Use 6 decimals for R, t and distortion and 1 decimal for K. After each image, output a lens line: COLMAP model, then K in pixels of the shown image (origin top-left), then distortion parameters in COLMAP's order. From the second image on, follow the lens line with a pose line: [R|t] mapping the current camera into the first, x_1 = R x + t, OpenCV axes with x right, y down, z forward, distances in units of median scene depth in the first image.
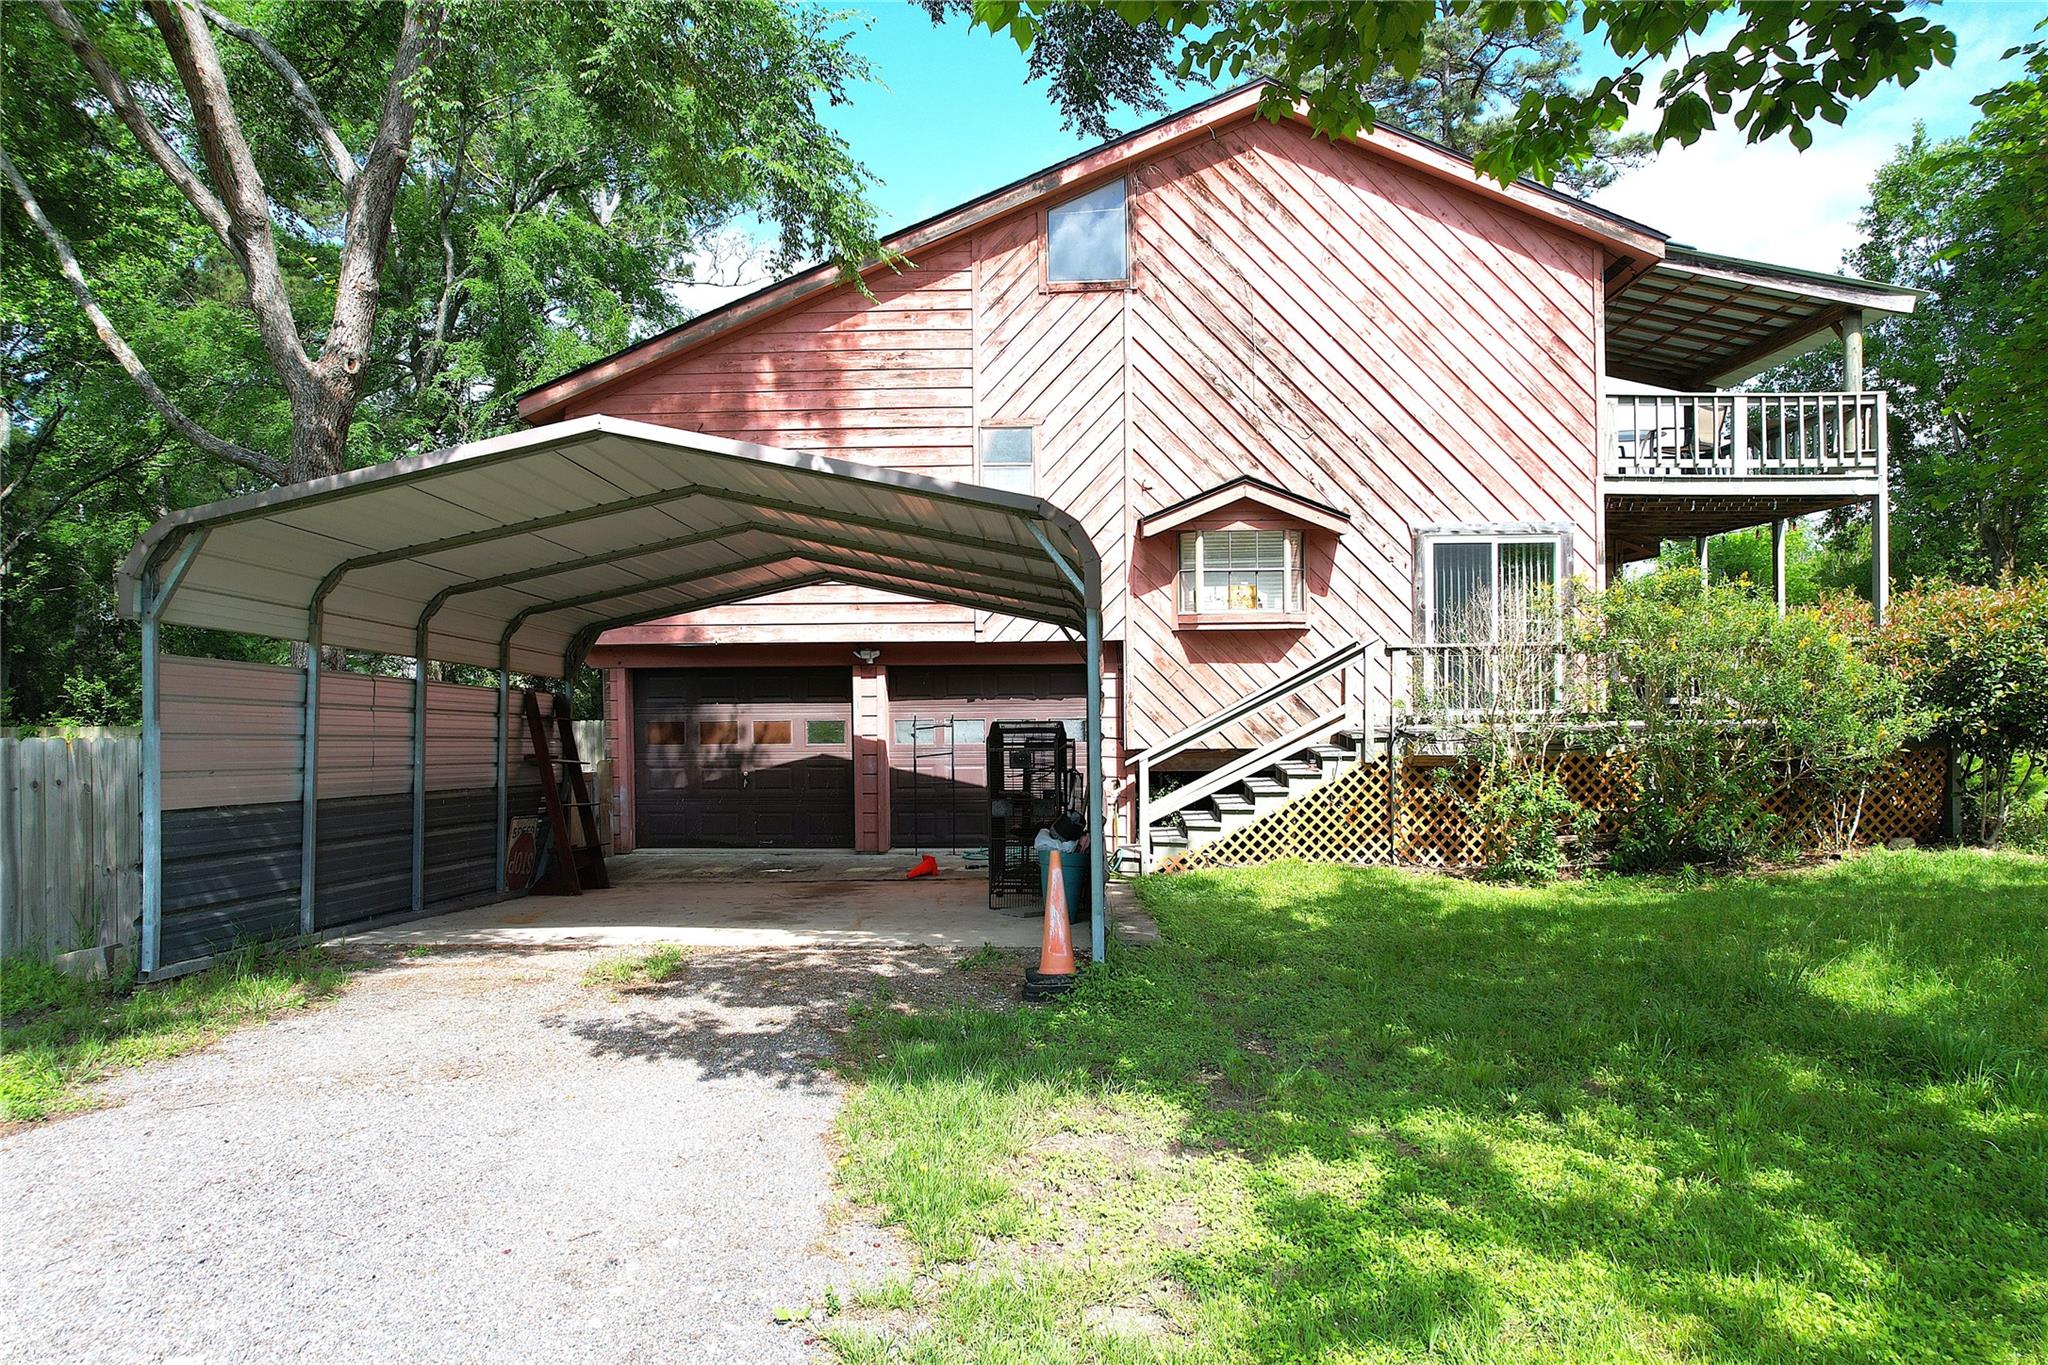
lens RADIAL K [[1264.6, 0, 1032.9], [0, 1264.6, 687.7], [0, 0, 1]] dist [-0.017554, 0.002212]
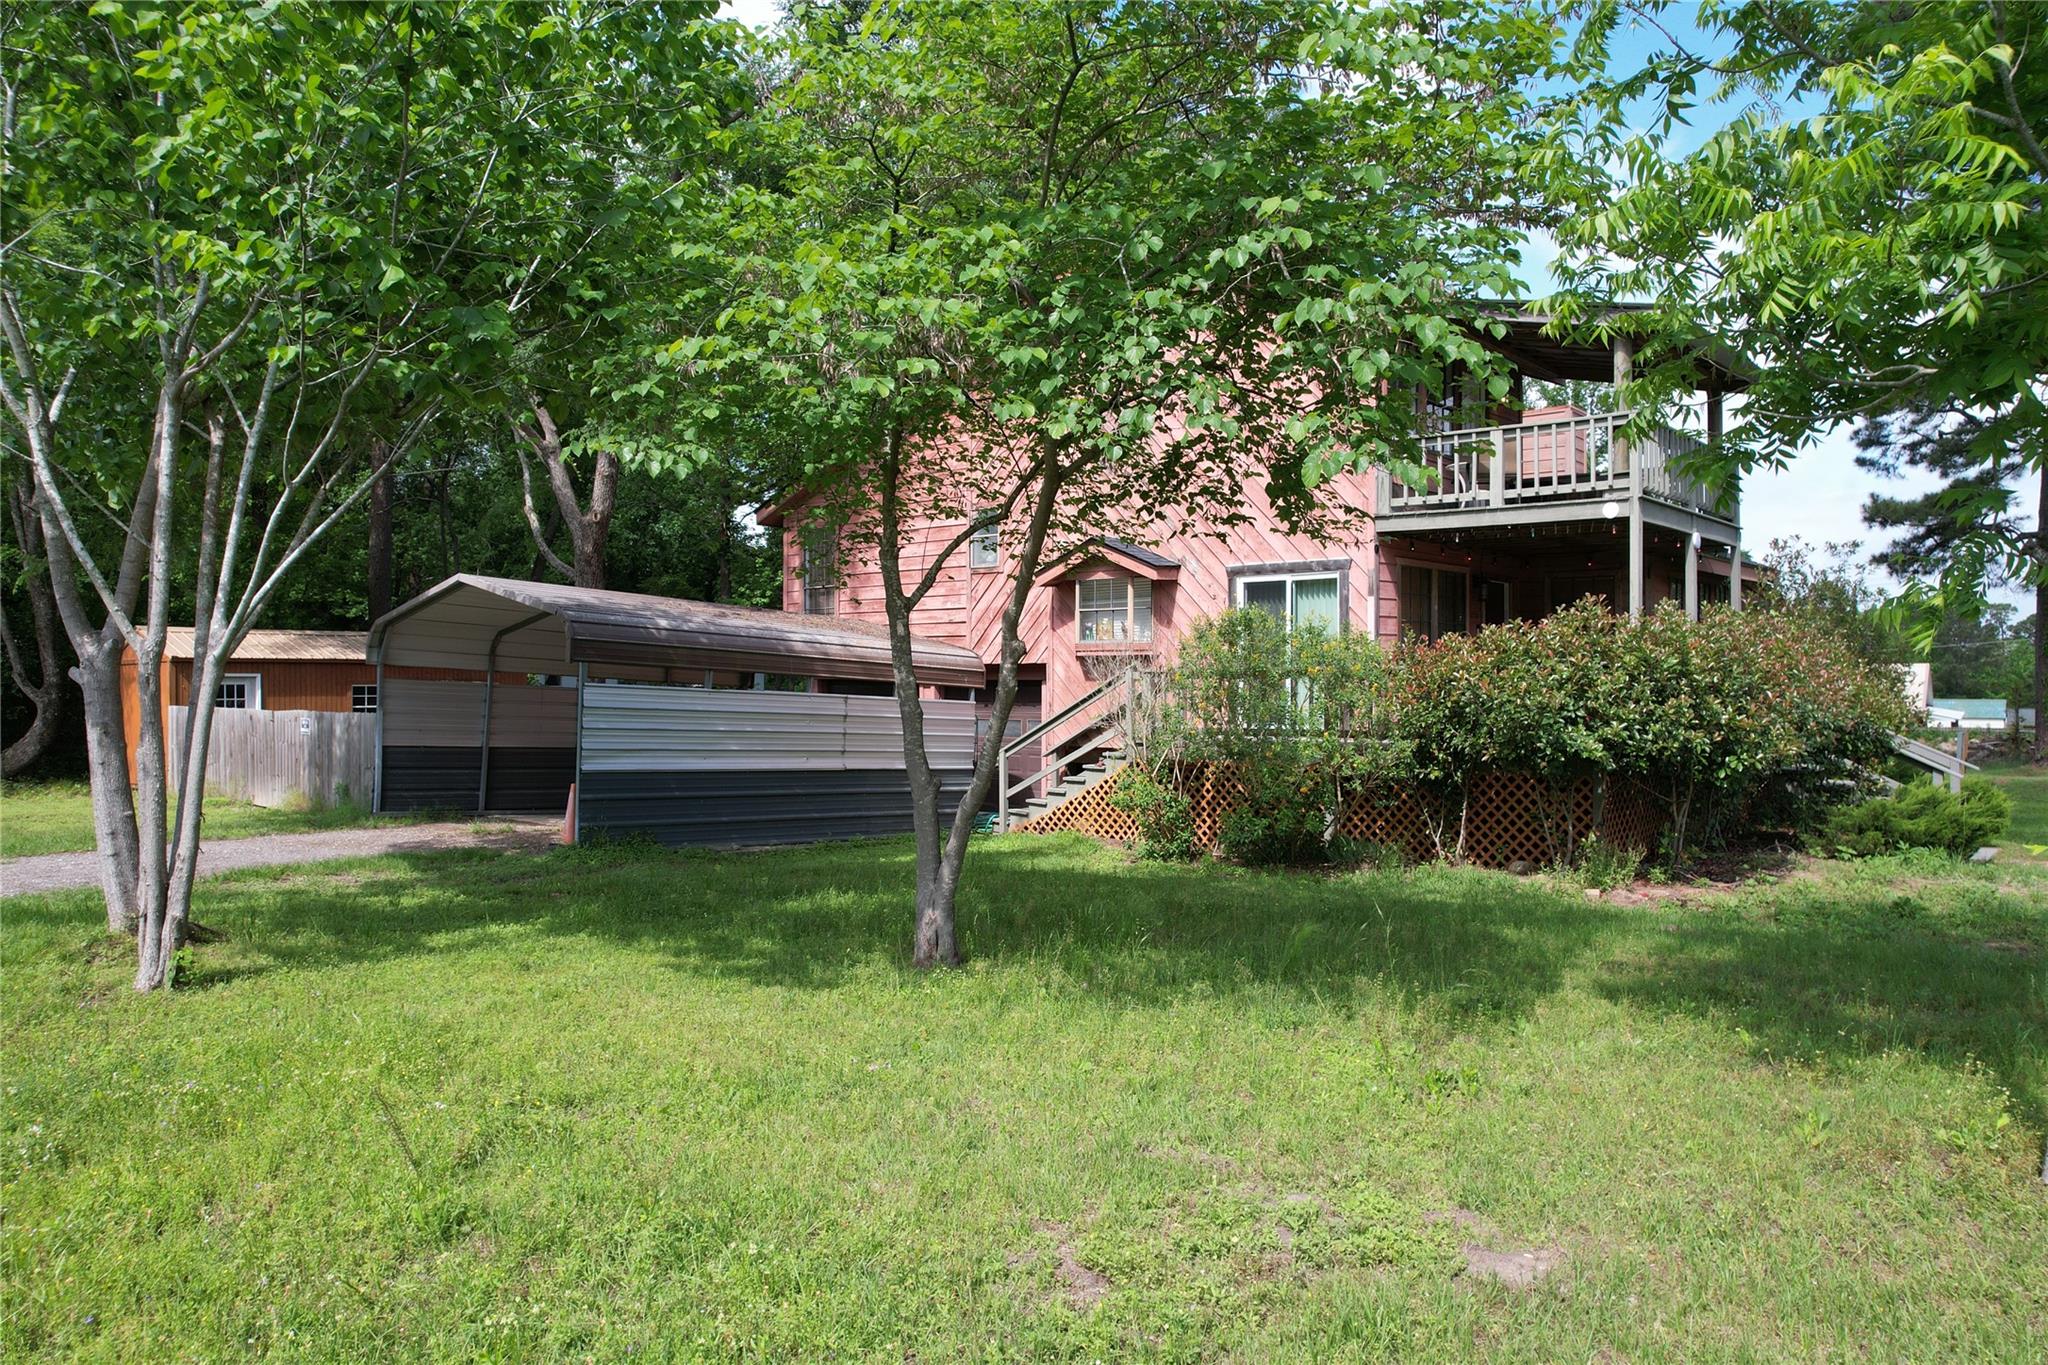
lens RADIAL K [[1264.6, 0, 1032.9], [0, 1264.6, 687.7], [0, 0, 1]] dist [-0.017554, 0.002212]
pose [[0.790501, 0.012149, -0.612341, 0.911586], [-0.012931, 0.999911, 0.003145, -0.016968], [0.612325, 0.005433, 0.790588, -0.062809]]
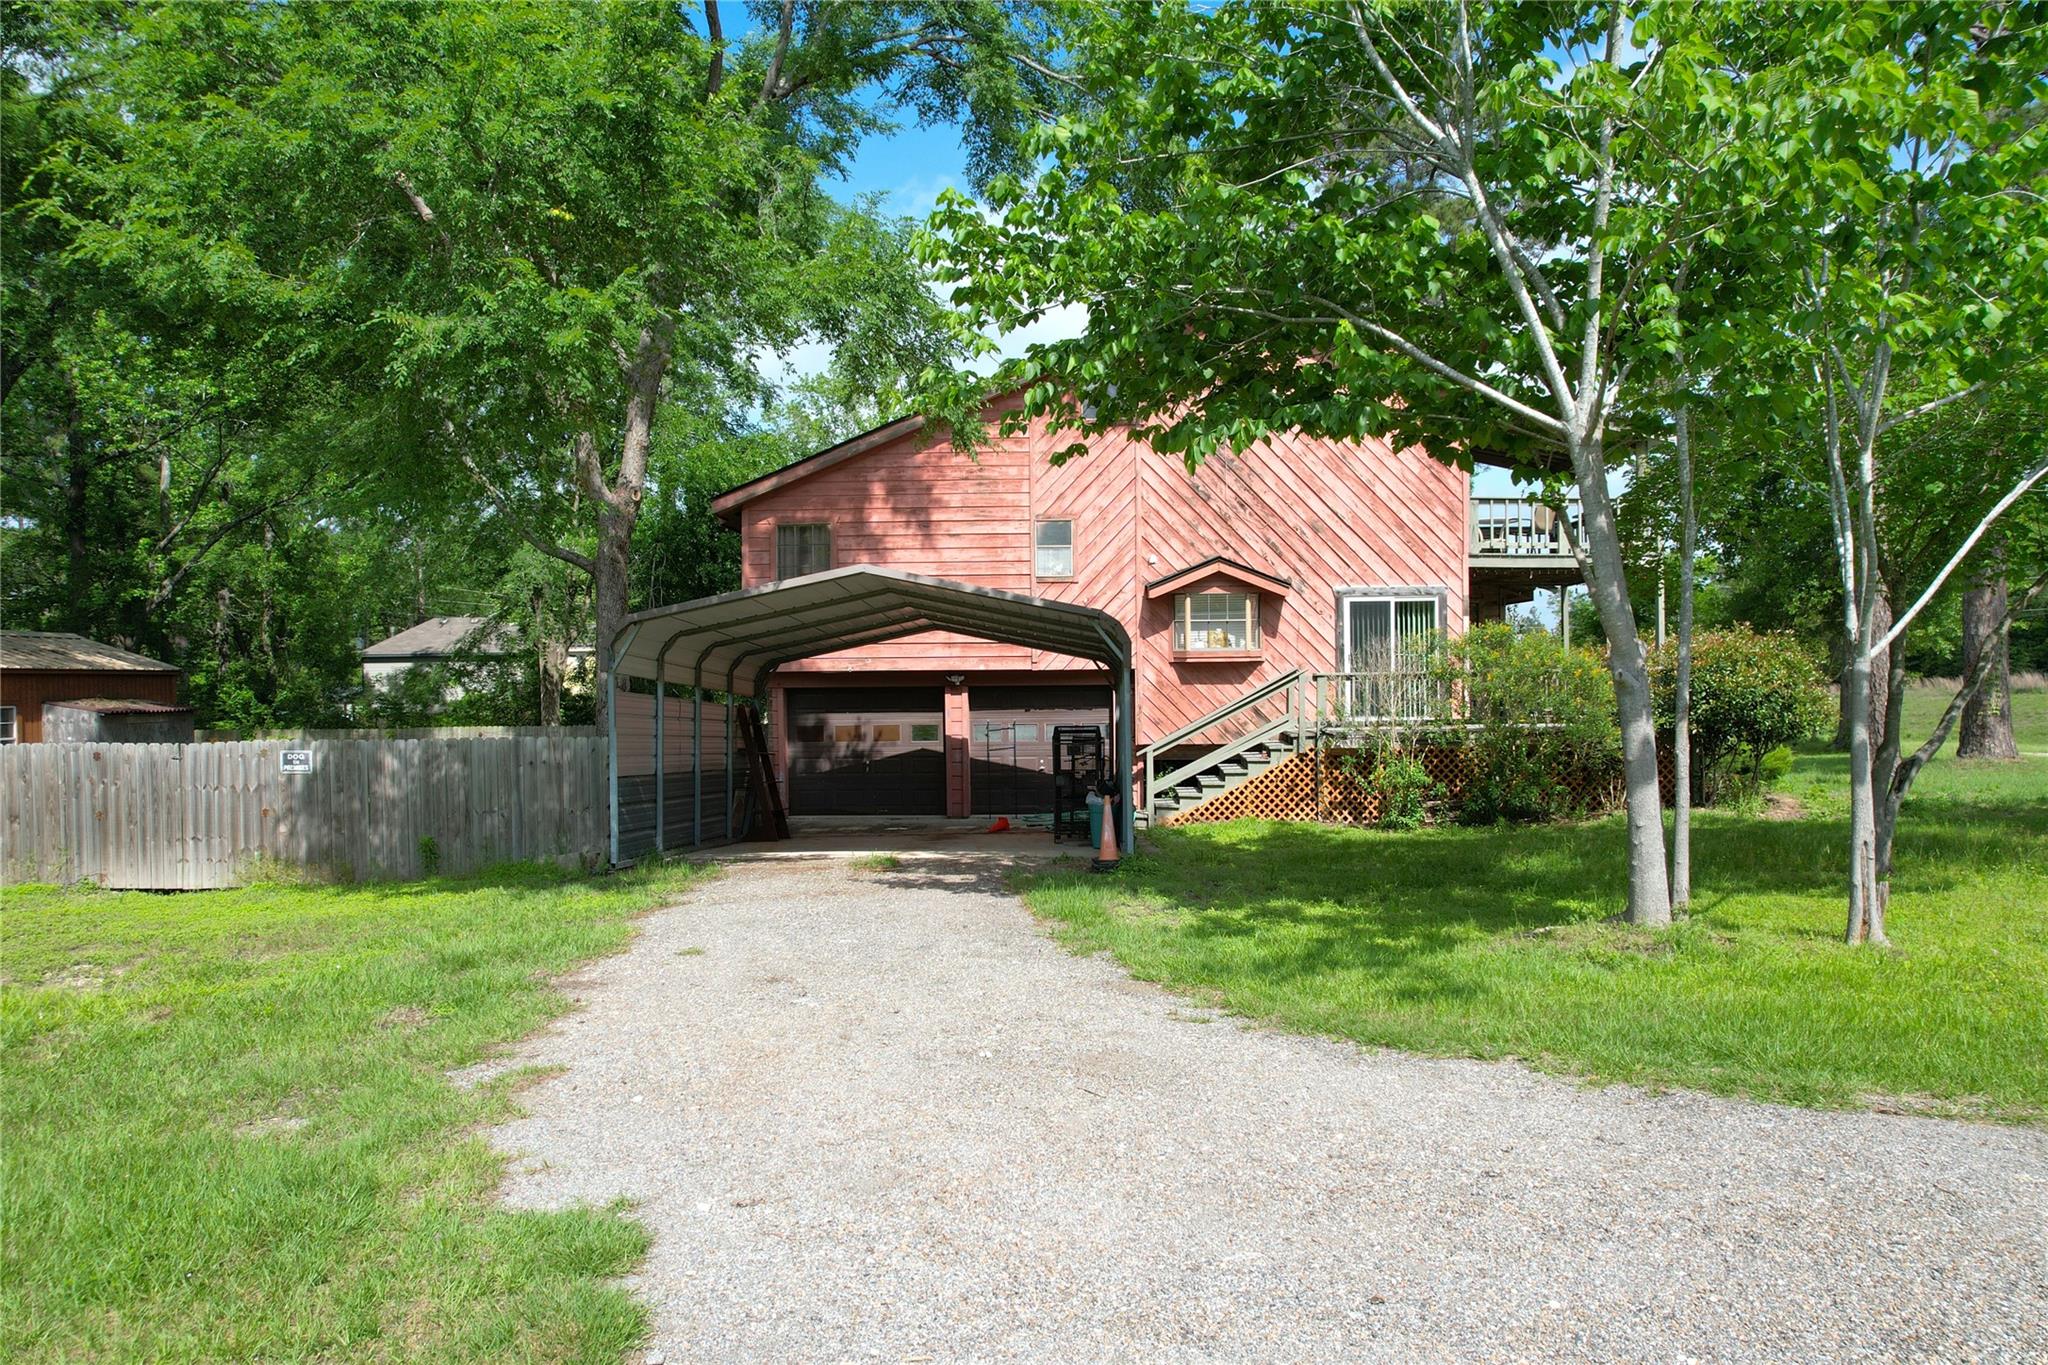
lens RADIAL K [[1264.6, 0, 1032.9], [0, 1264.6, 687.7], [0, 0, 1]] dist [-0.017554, 0.002212]
pose [[0.999998, -0.001457, 0.001395, -0.048633], [0.001458, 0.999999, -0.000774, -0.015618], [-0.001394, 0.000776, 0.999999, -0.454769]]
